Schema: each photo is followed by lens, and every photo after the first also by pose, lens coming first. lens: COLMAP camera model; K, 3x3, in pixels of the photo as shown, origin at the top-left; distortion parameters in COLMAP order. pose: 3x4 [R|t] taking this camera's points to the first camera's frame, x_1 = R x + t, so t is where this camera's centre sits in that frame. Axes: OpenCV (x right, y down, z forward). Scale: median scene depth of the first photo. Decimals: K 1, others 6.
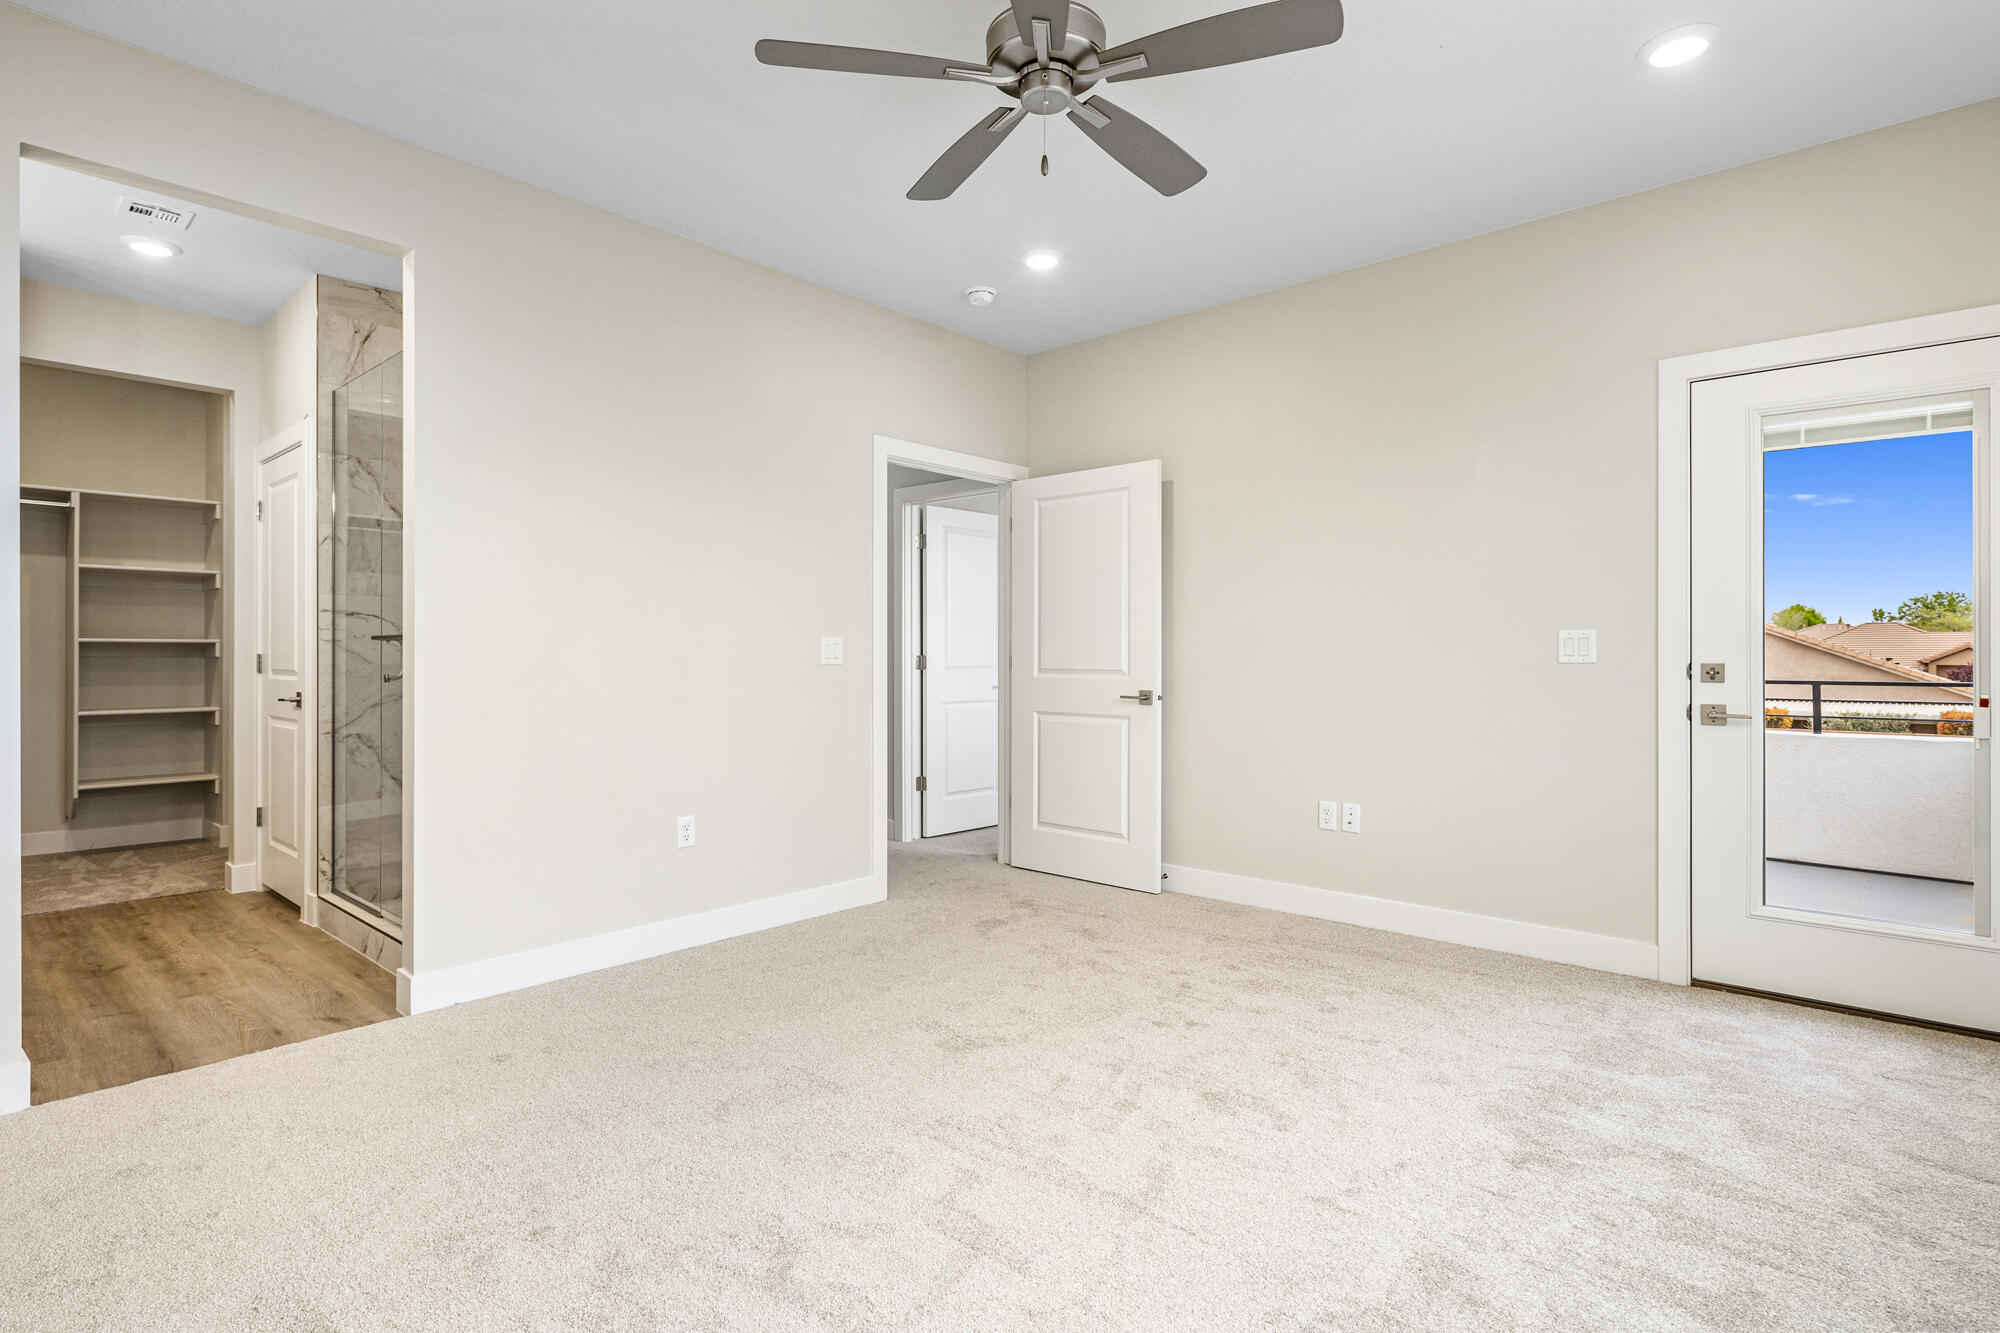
lens RADIAL K [[985.9, 0, 1001.3], [0, 985.9, 654.6], [0, 0, 1]] dist [0.004005, -0.003491]
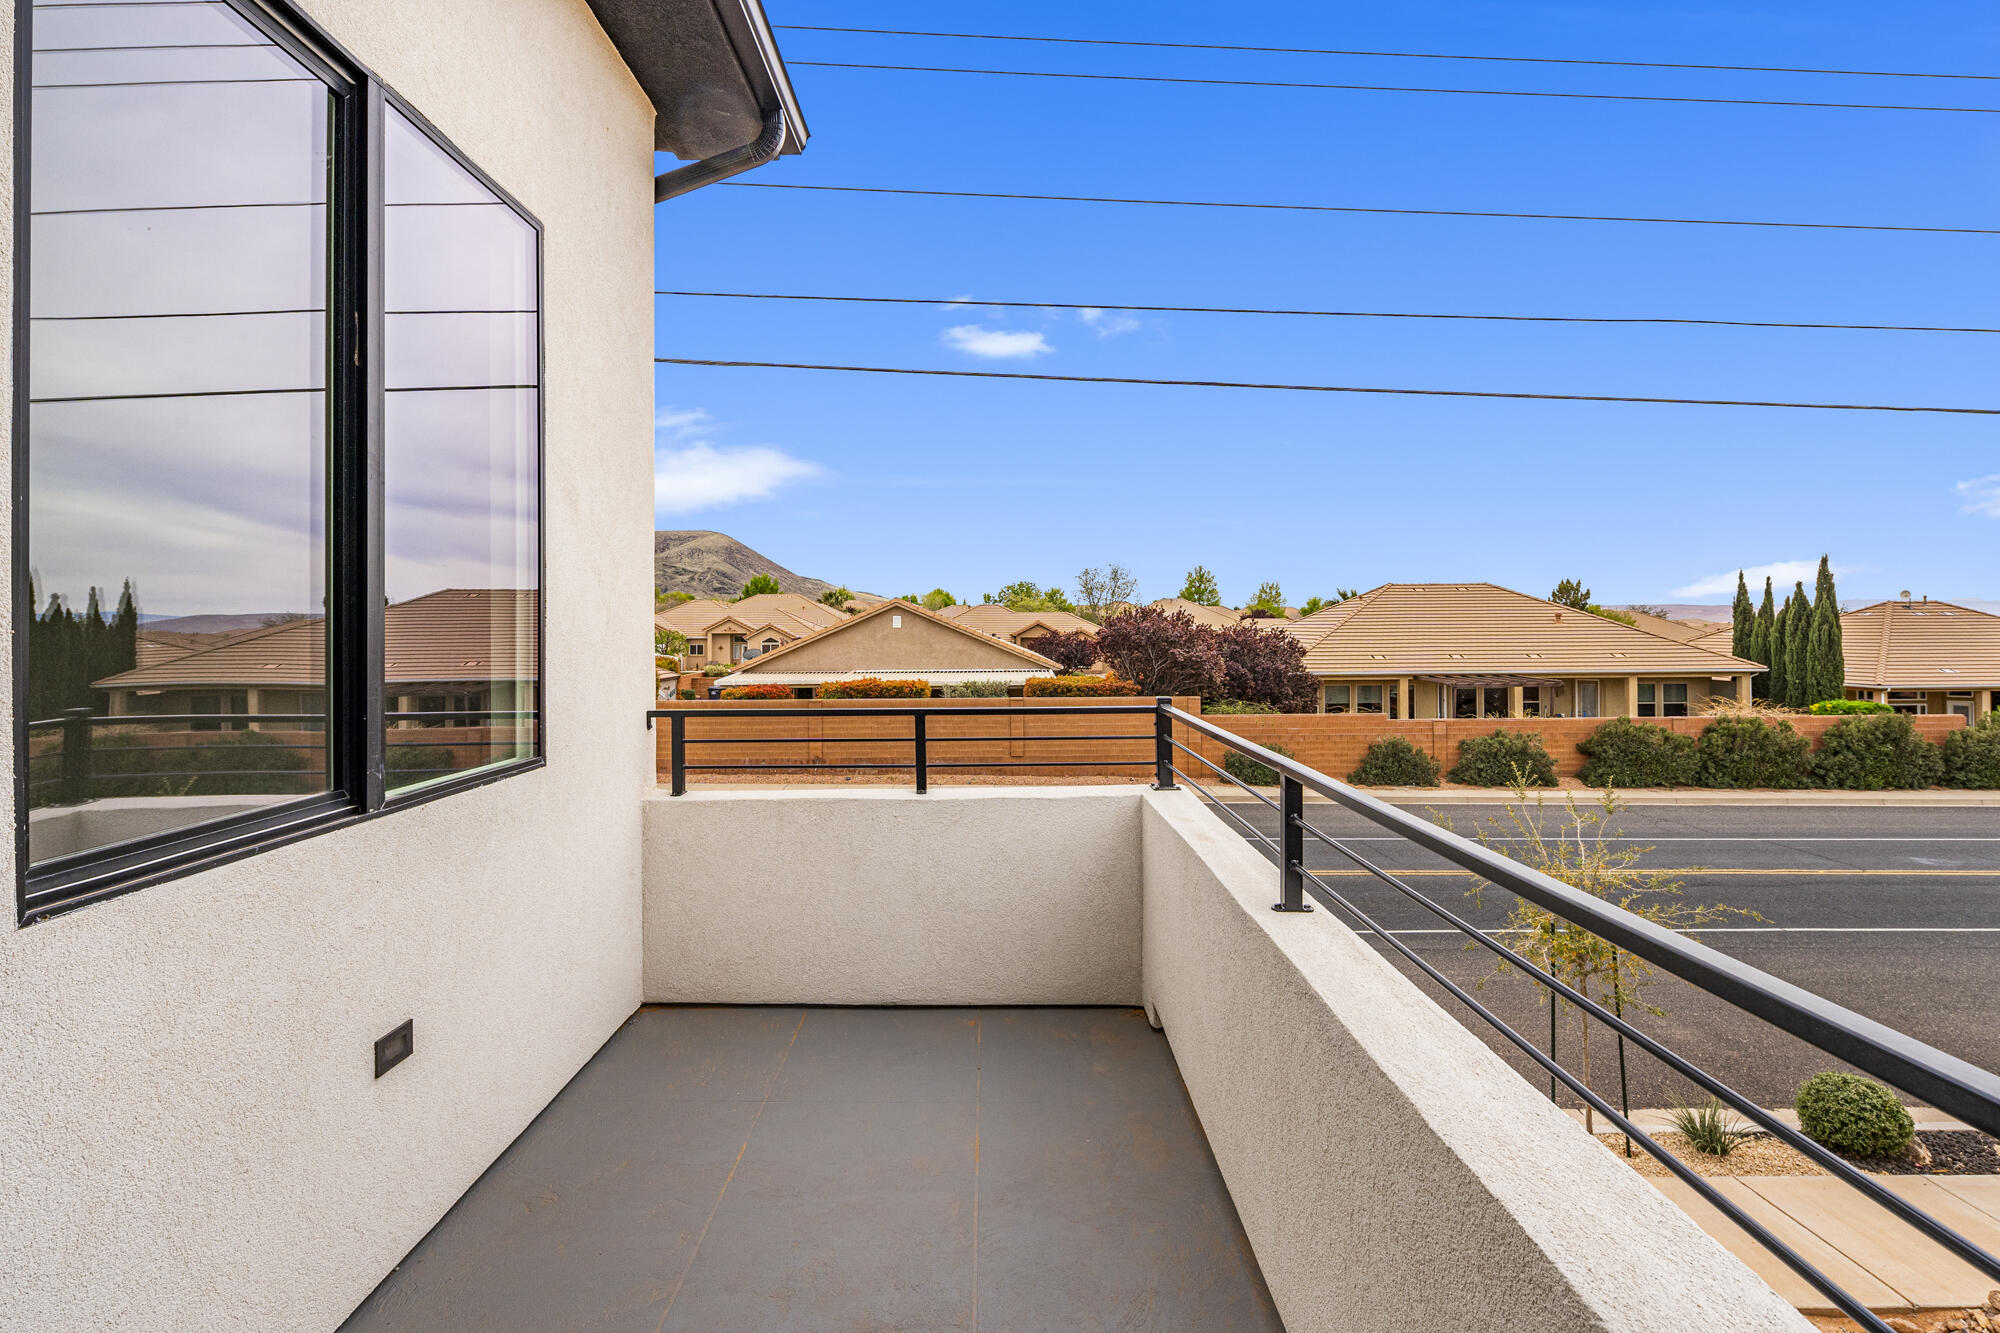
lens RADIAL K [[985.9, 0, 993.1], [0, 985.9, 650.7], [0, 0, 1]] dist [0.004005, -0.003491]
pose [[0.743111, -0.016749, 0.668958, 0.446350], [0.001880, 0.999735, 0.022942, -0.022420], [-0.669165, -0.015791, 0.742946, 0.510632]]
